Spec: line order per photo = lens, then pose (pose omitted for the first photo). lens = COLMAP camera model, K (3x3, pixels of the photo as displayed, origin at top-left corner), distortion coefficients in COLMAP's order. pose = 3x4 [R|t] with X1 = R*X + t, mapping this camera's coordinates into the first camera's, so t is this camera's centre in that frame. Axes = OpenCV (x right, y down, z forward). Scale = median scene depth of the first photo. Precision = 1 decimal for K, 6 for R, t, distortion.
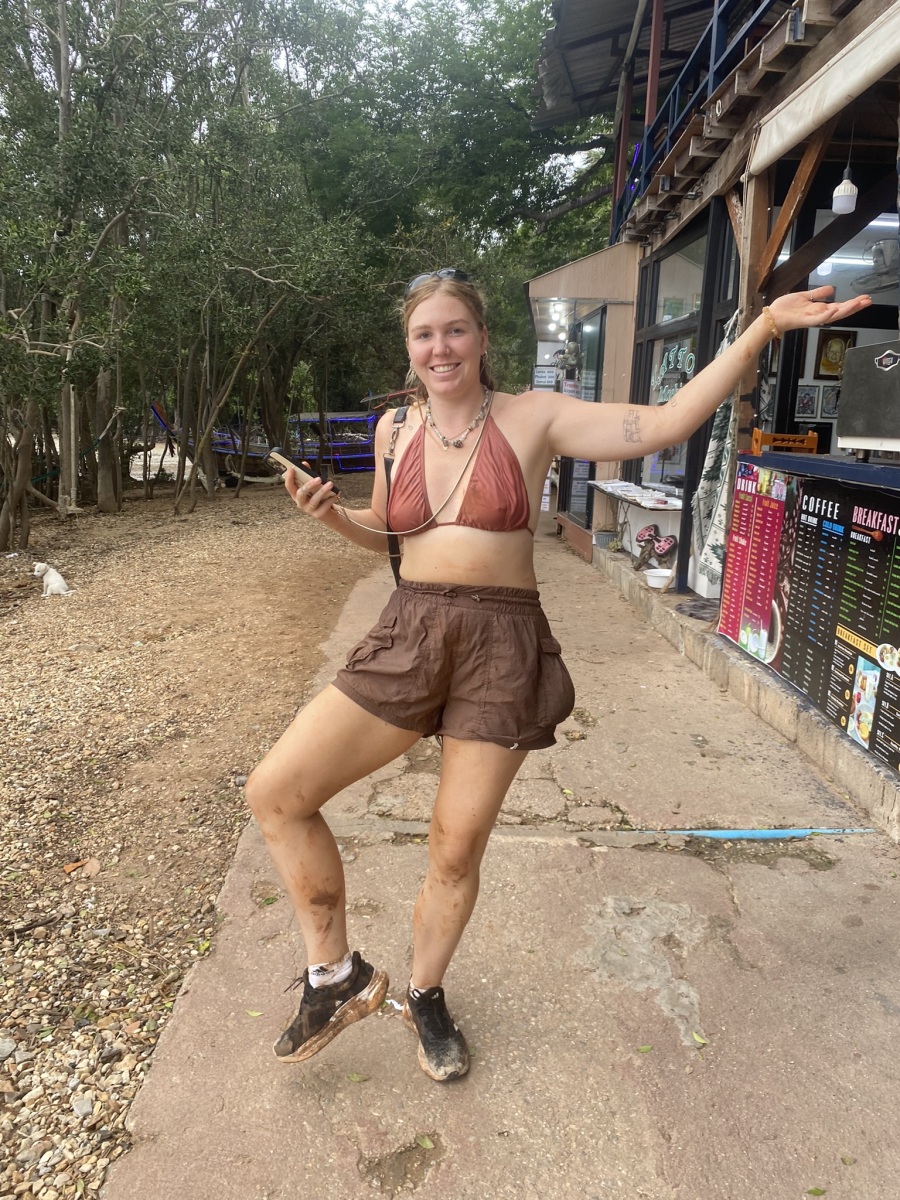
lens RADIAL K [[927.0, 0, 450.0], [0, 927.0, 600.0], [0, 0, 1]] dist [-0.003526, -0.001461]
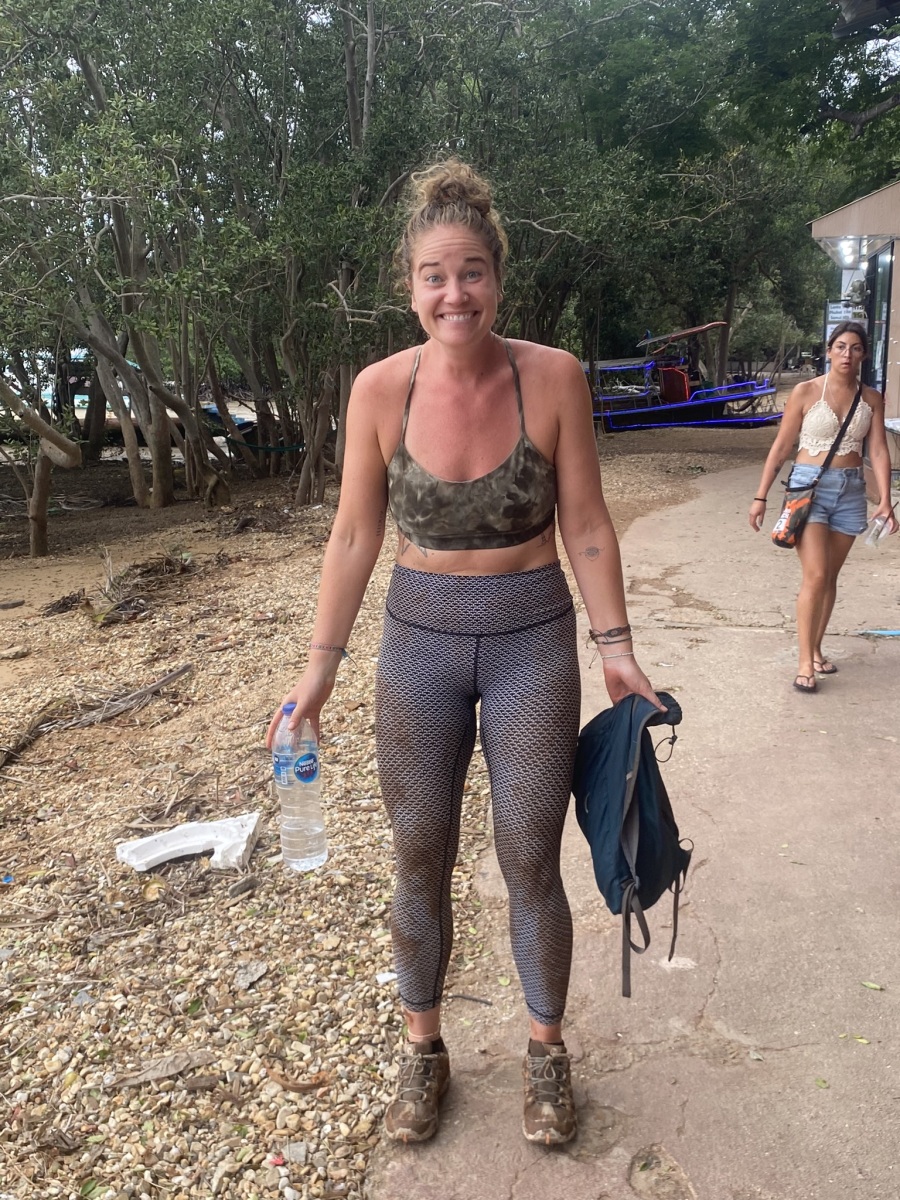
lens RADIAL K [[1237.6, 0, 450.0], [0, 1237.6, 600.0], [0, 0, 1]] dist [0.221646, -0.504470]
pose [[0.971122, 0.005635, -0.238517, 0.025678], [-0.007828, 0.999935, -0.008245, 0.062958], [0.238455, 0.009874, 0.971103, -0.329879]]
